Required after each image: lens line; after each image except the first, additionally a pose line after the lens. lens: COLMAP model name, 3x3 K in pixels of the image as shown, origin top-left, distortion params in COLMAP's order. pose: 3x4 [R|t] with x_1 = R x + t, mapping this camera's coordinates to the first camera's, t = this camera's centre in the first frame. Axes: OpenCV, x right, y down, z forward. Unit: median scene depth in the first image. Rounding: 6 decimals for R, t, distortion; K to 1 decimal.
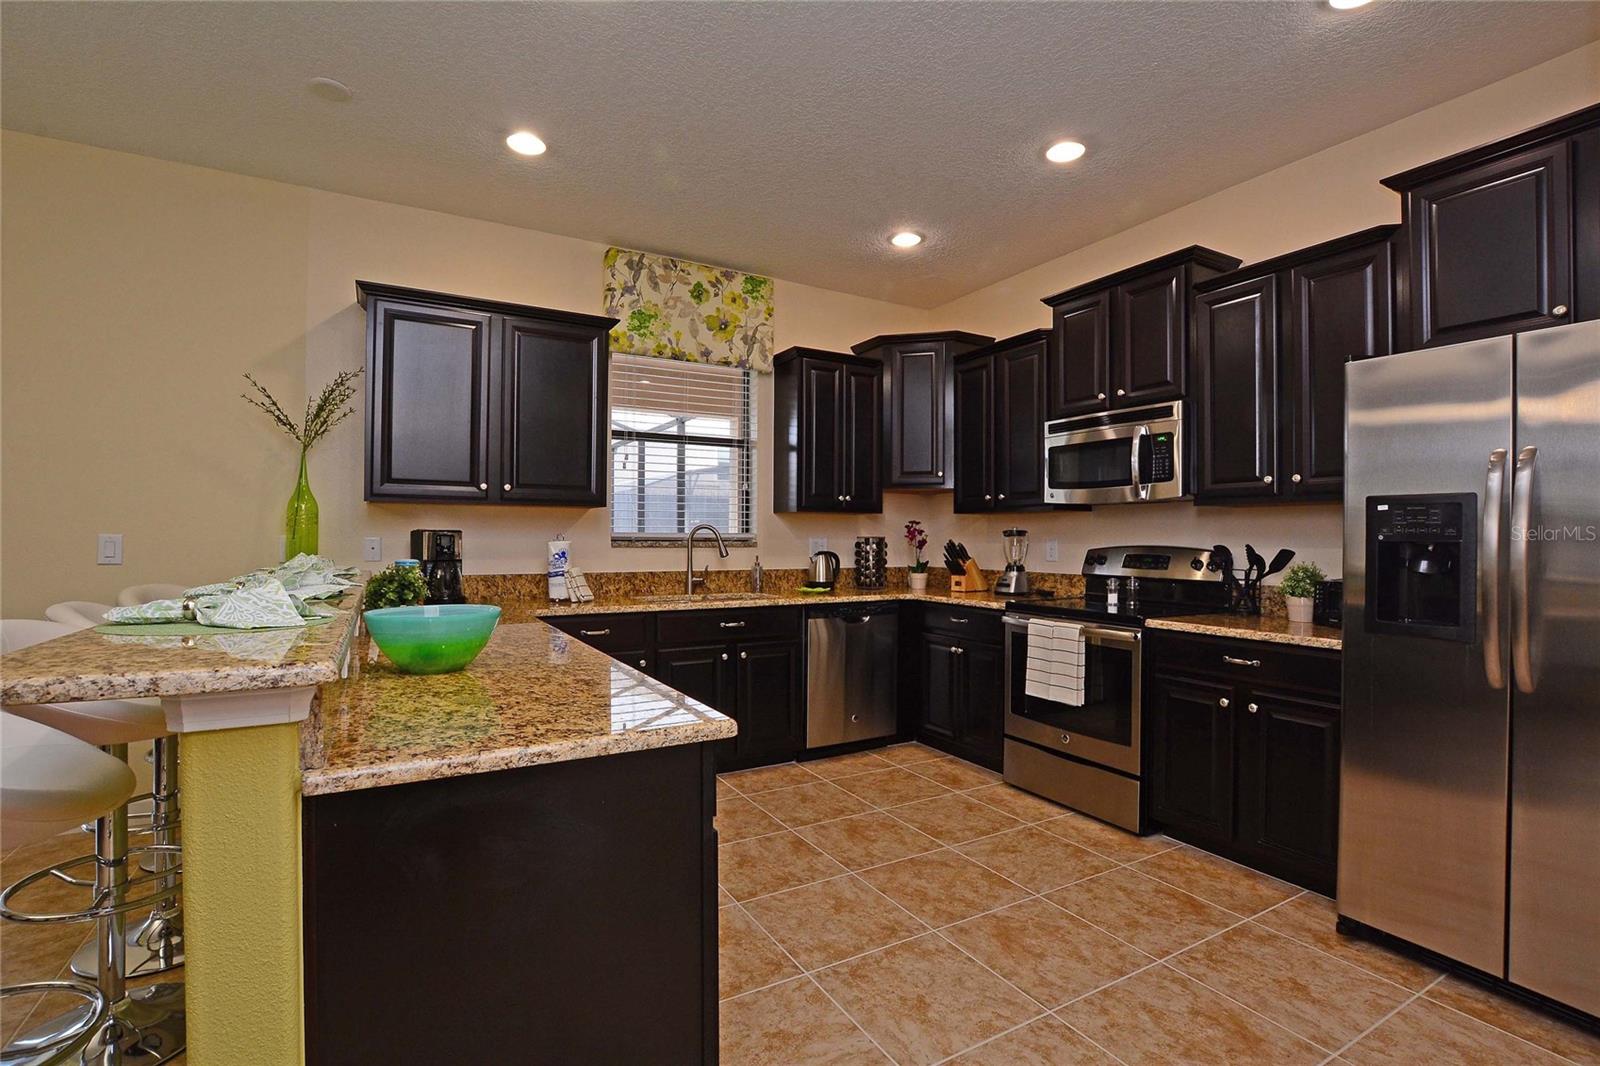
lens RADIAL K [[805.2, 0, 800.4], [0, 805.2, 528.2], [0, 0, 1]] dist [-0.006881, -0.000460]
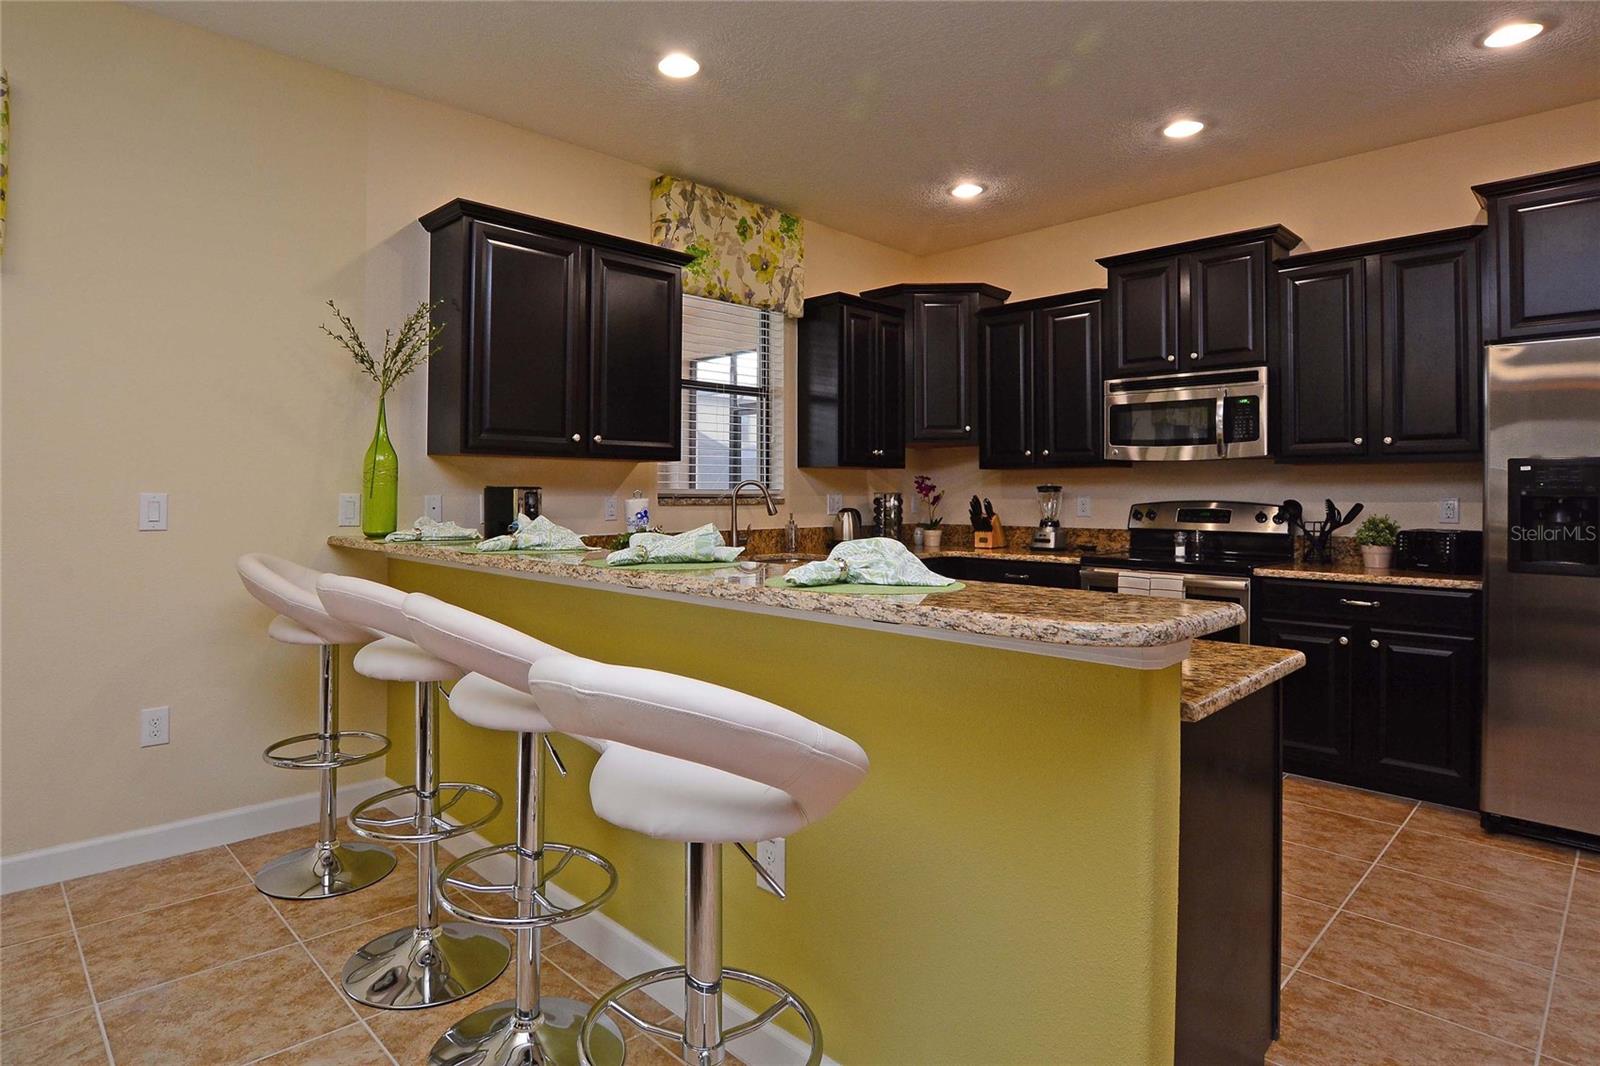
lens RADIAL K [[917.7, 0, 775.3], [0, 917.7, 483.8], [0, 0, 1]] dist [-0.004712, 0.000943]
pose [[0.971432, -0.000378, 0.237318, -0.376587], [-0.000091, 0.999998, 0.001968, -0.002533], [-0.237318, -0.001934, 0.971430, -0.035175]]
